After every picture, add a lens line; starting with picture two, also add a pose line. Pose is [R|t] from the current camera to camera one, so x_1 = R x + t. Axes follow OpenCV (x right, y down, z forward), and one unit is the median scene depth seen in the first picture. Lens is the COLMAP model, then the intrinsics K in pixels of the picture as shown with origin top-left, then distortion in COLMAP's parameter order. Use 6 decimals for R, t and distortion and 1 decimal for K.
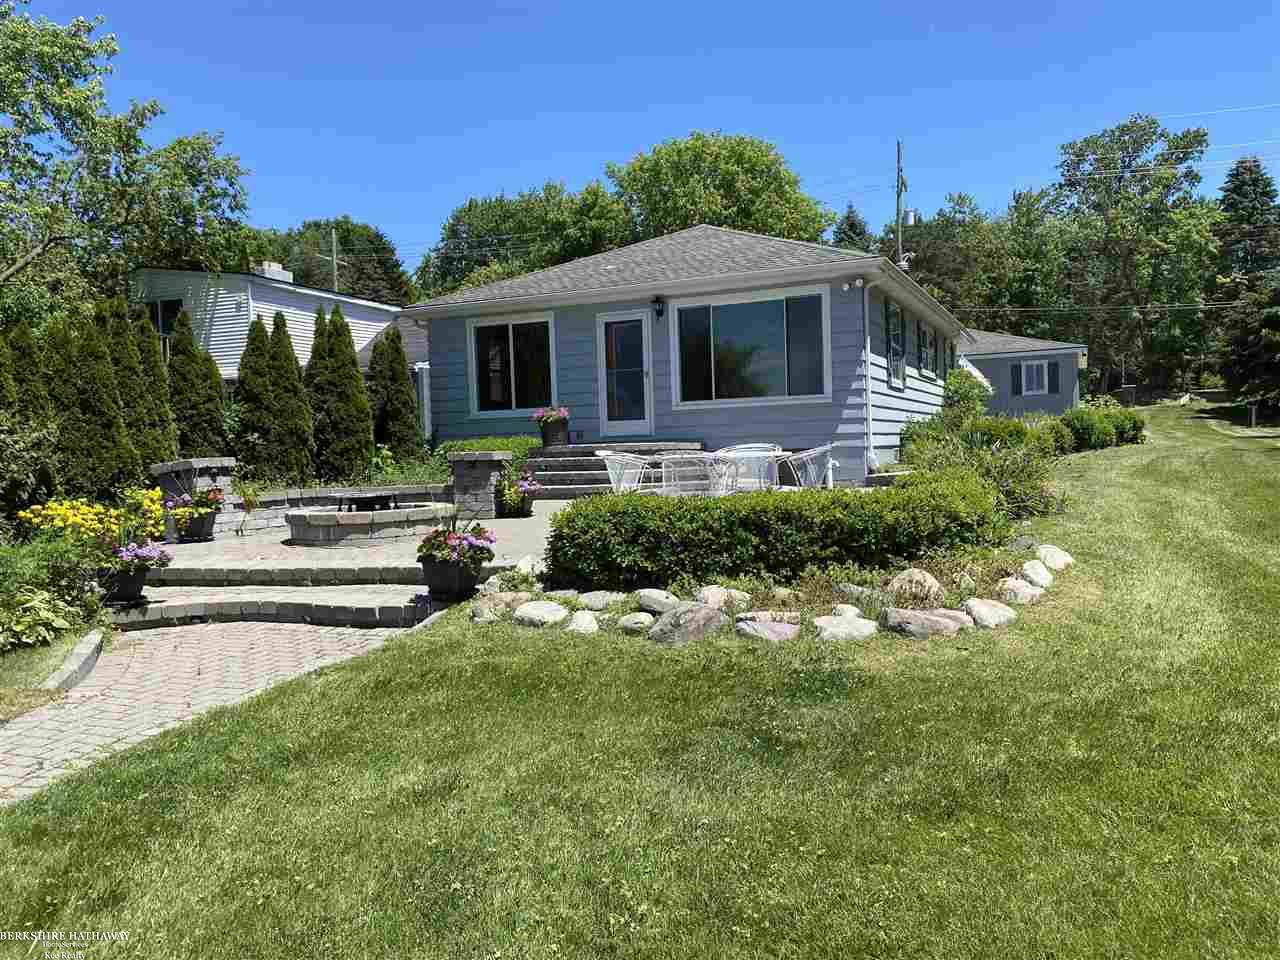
lens RADIAL K [[965.0, 0, 640.0], [0, 965.0, 480.0], [0, 0, 1]] dist [-0.000609, 0.000212]
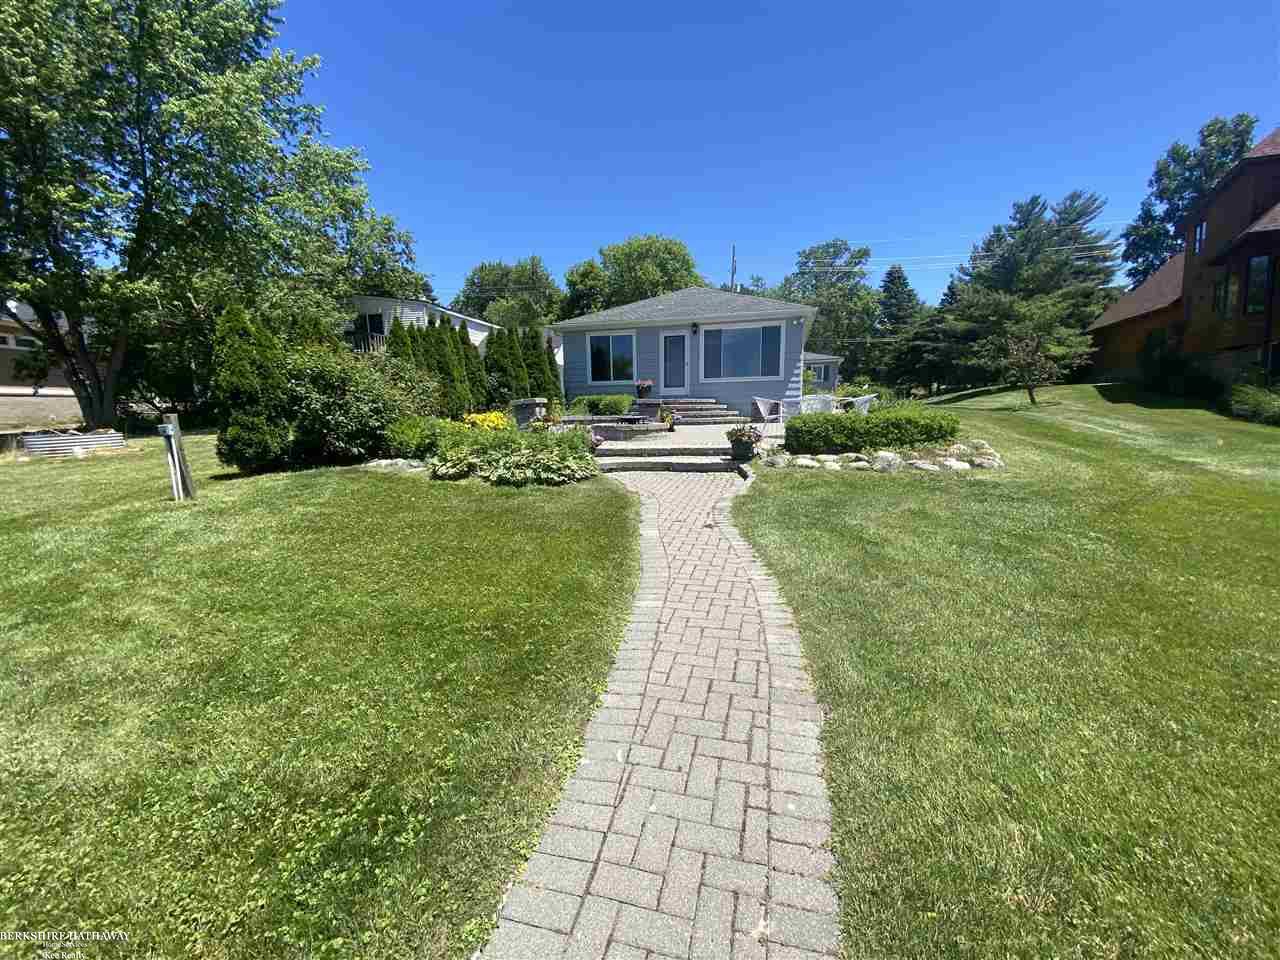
lens RADIAL K [[512.3, 0, 640.0], [0, 512.3, 480.0], [0, 0, 1]] dist [0.037579, -0.032481]
pose [[0.987306, -0.006307, 0.158705, -0.257954], [-0.009849, 0.994857, 0.100808, 0.022597], [-0.158524, -0.101092, 0.982166, -0.046026]]
